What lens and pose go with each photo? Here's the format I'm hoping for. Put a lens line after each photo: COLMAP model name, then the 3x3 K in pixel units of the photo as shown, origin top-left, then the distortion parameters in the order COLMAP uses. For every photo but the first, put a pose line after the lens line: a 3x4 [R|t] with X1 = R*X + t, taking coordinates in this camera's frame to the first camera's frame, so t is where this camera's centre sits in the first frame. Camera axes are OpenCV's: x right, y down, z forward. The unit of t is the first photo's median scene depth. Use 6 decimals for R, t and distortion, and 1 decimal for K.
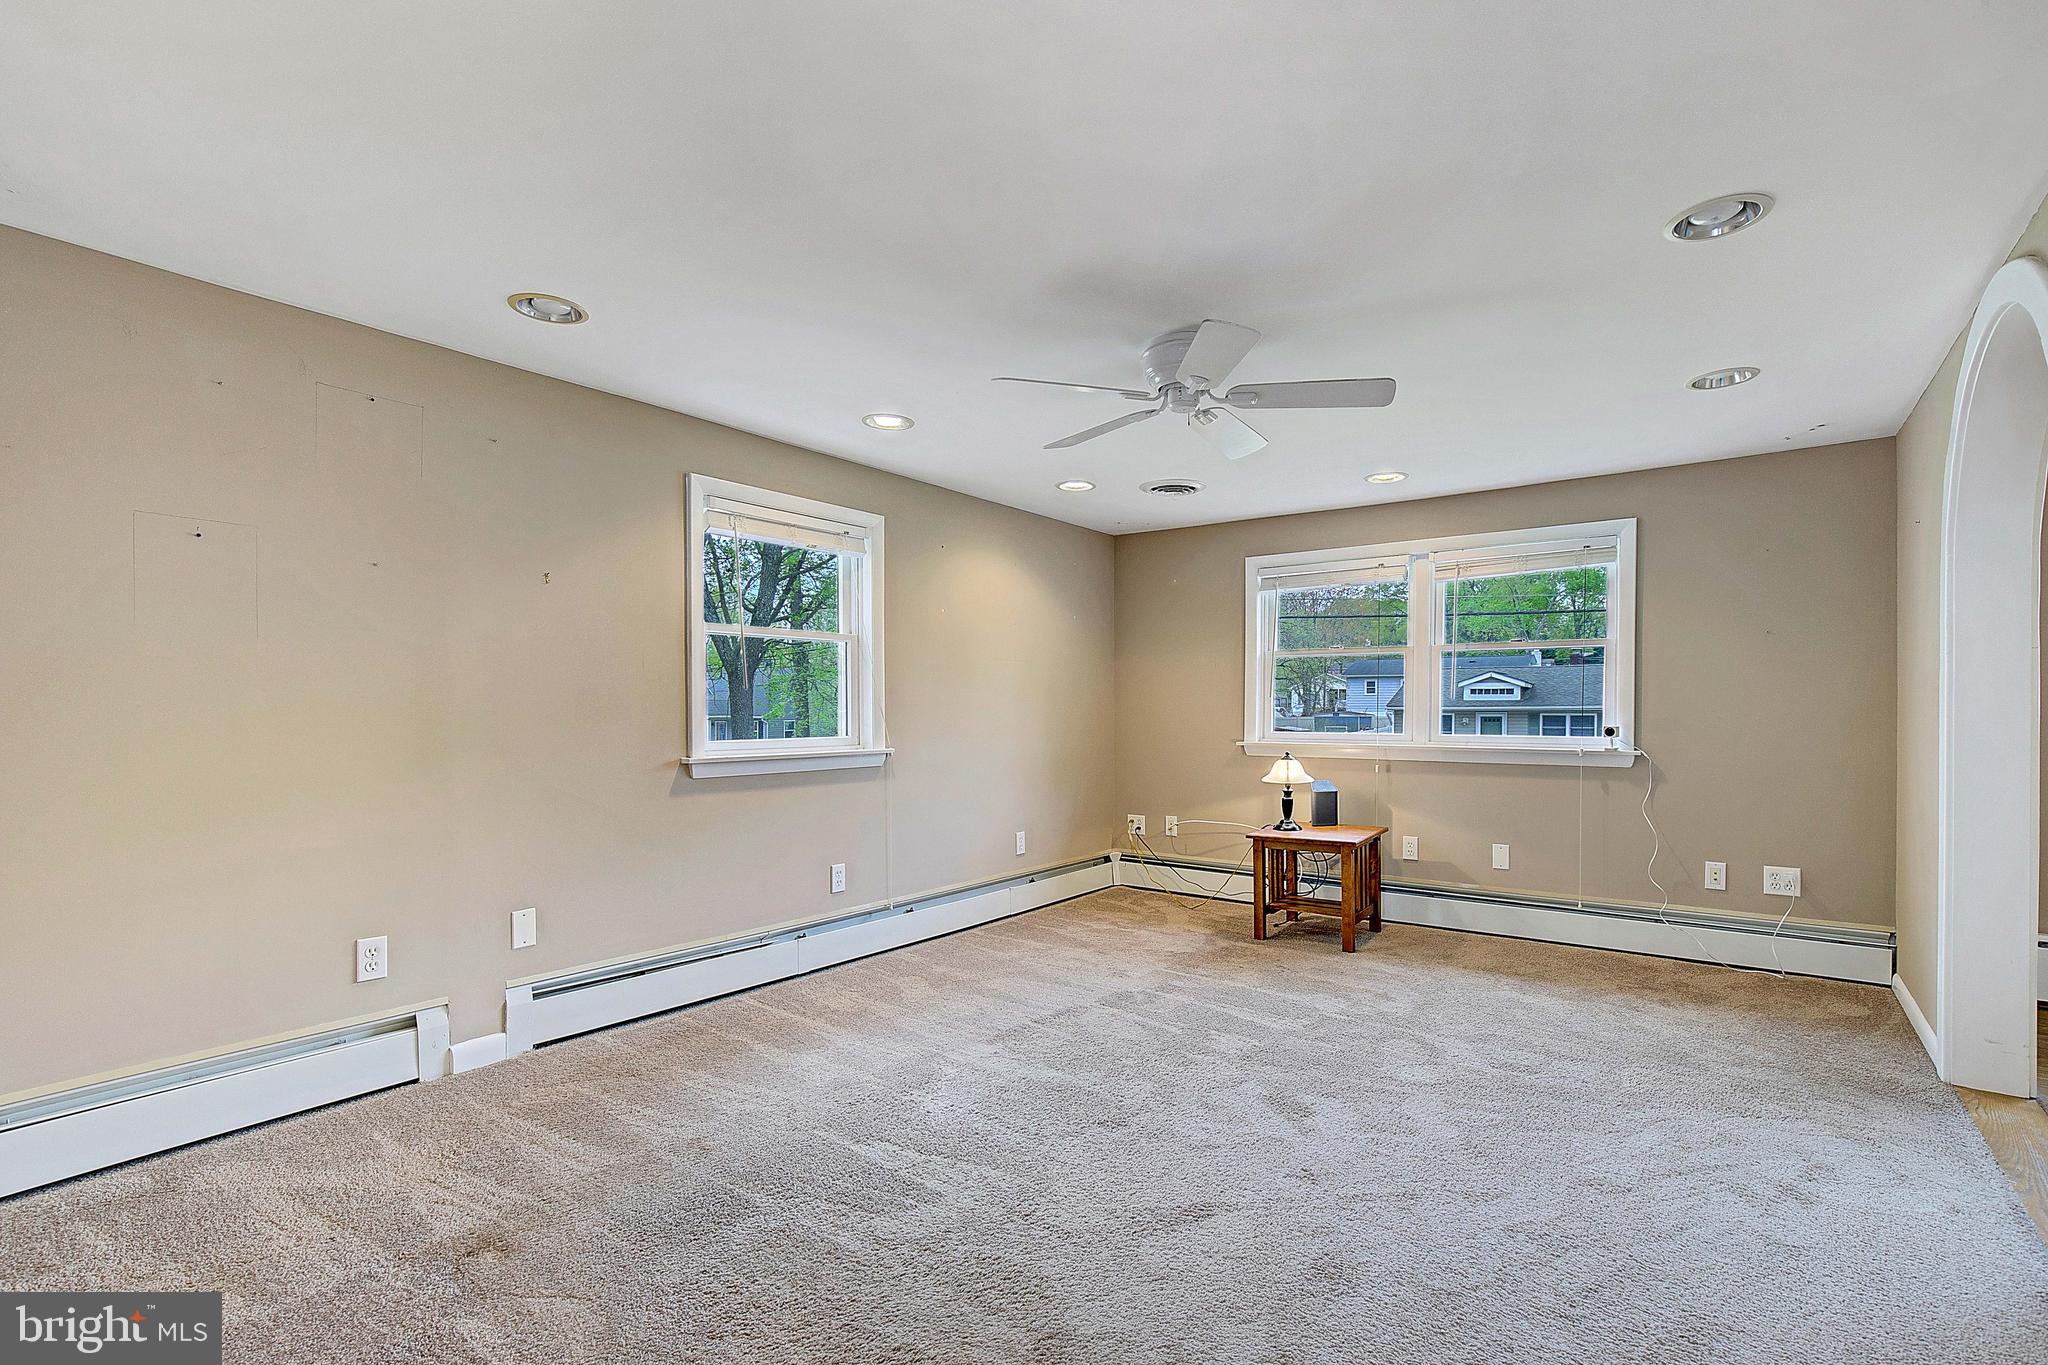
lens RADIAL K [[952.5, 0, 1064.9], [0, 952.5, 703.5], [0, 0, 1]] dist [-0.018814, 0.003315]
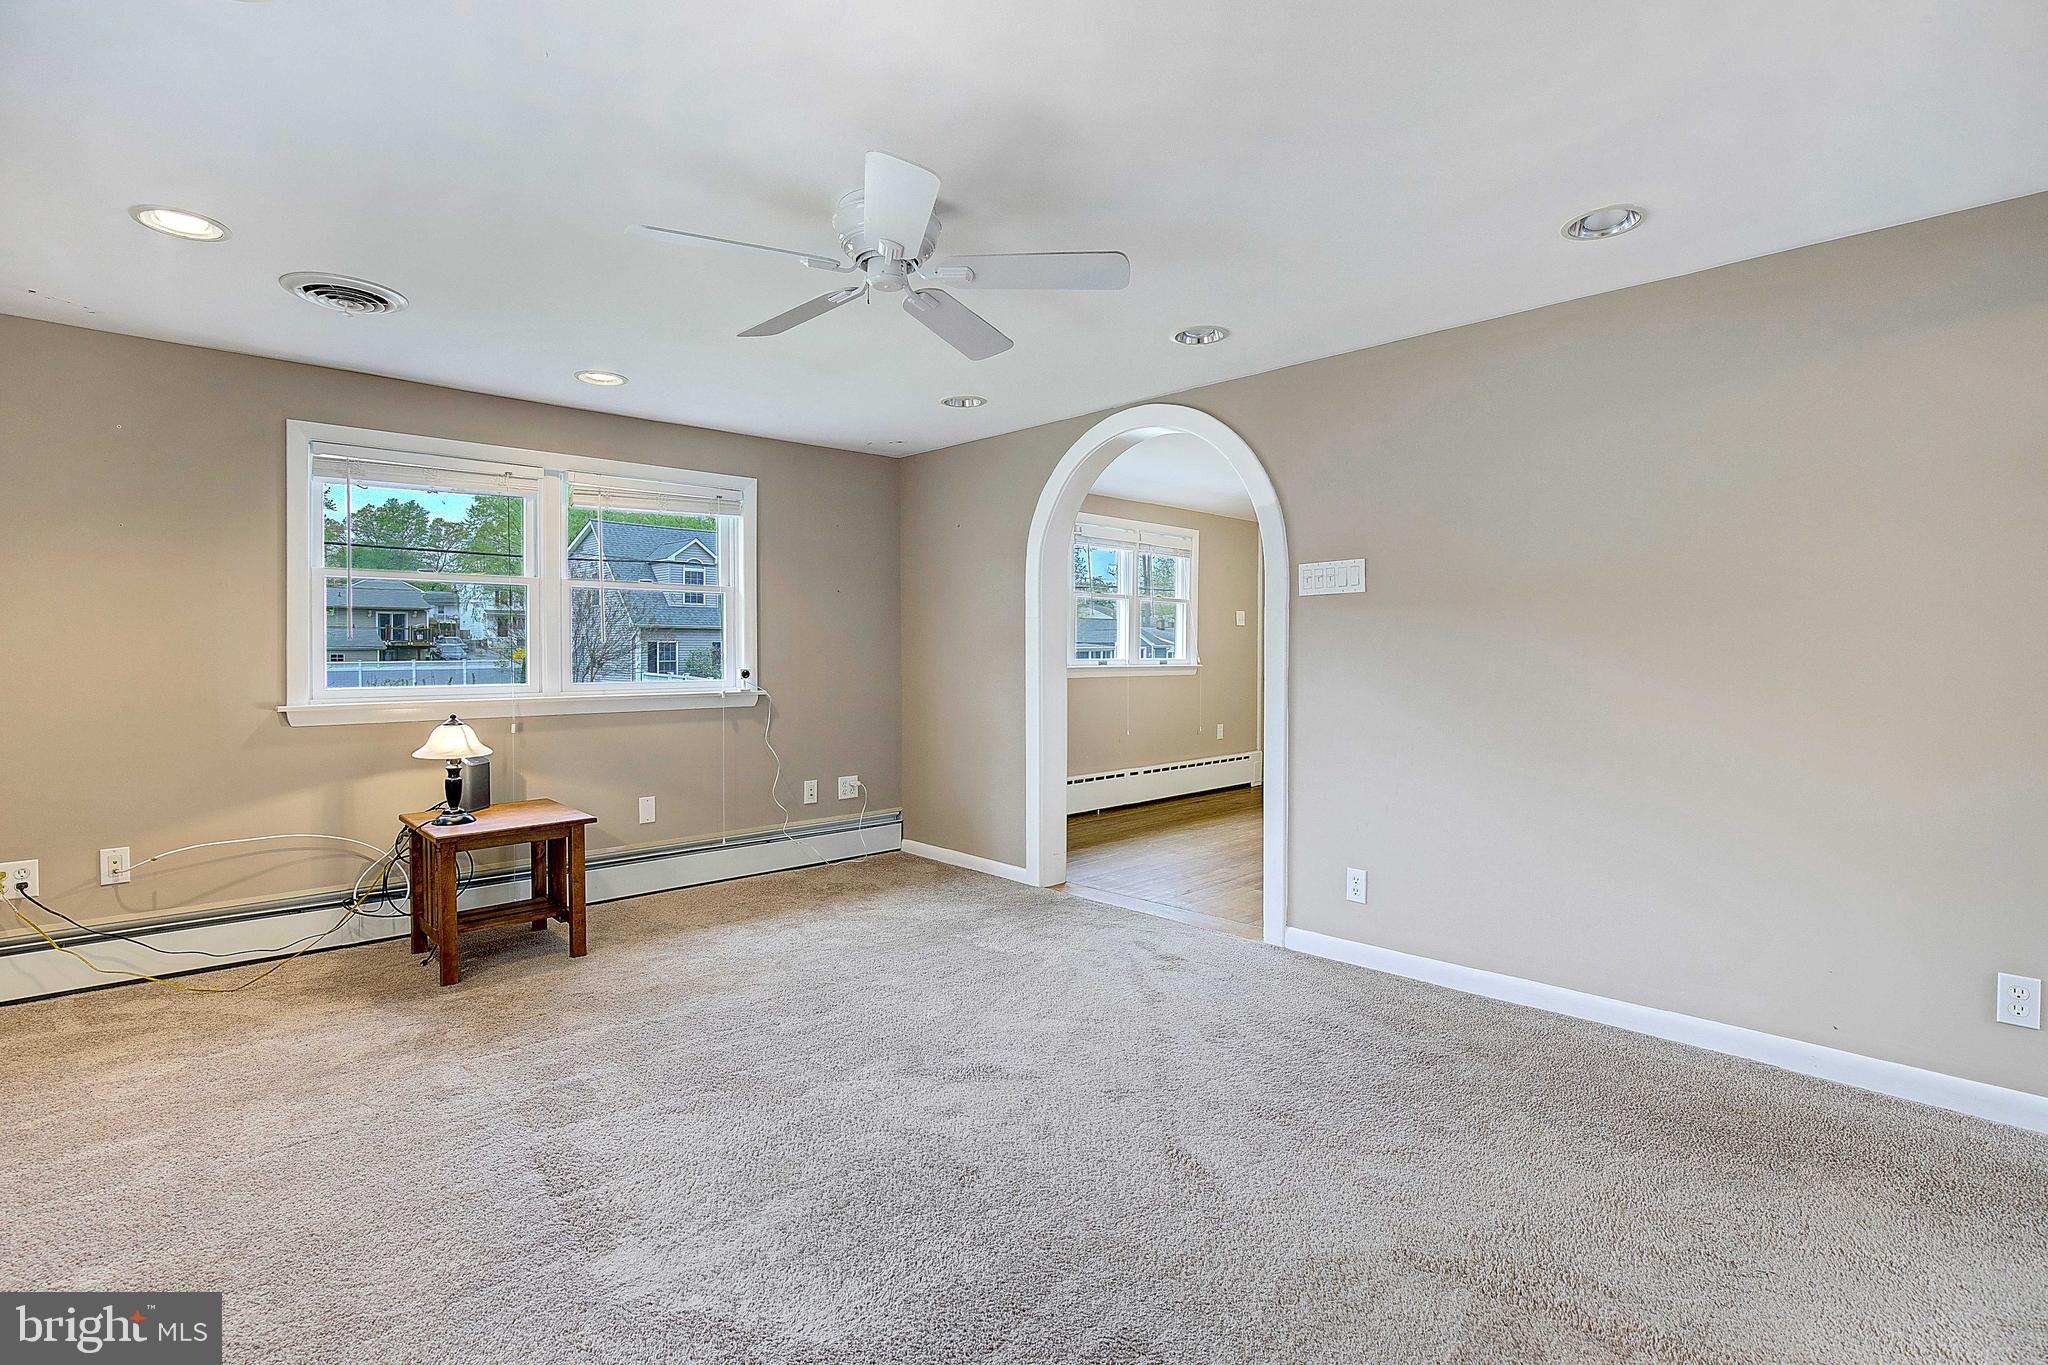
lens RADIAL K [[952.5, 0, 1049.4], [0, 952.5, 649.1], [0, 0, 1]] dist [-0.018814, 0.003315]
pose [[0.178054, 0.000066, 0.984021, -0.403731], [-0.001714, 0.999999, 0.000243, 0.000922], [-0.984019, -0.001729, 0.178054, 0.446677]]
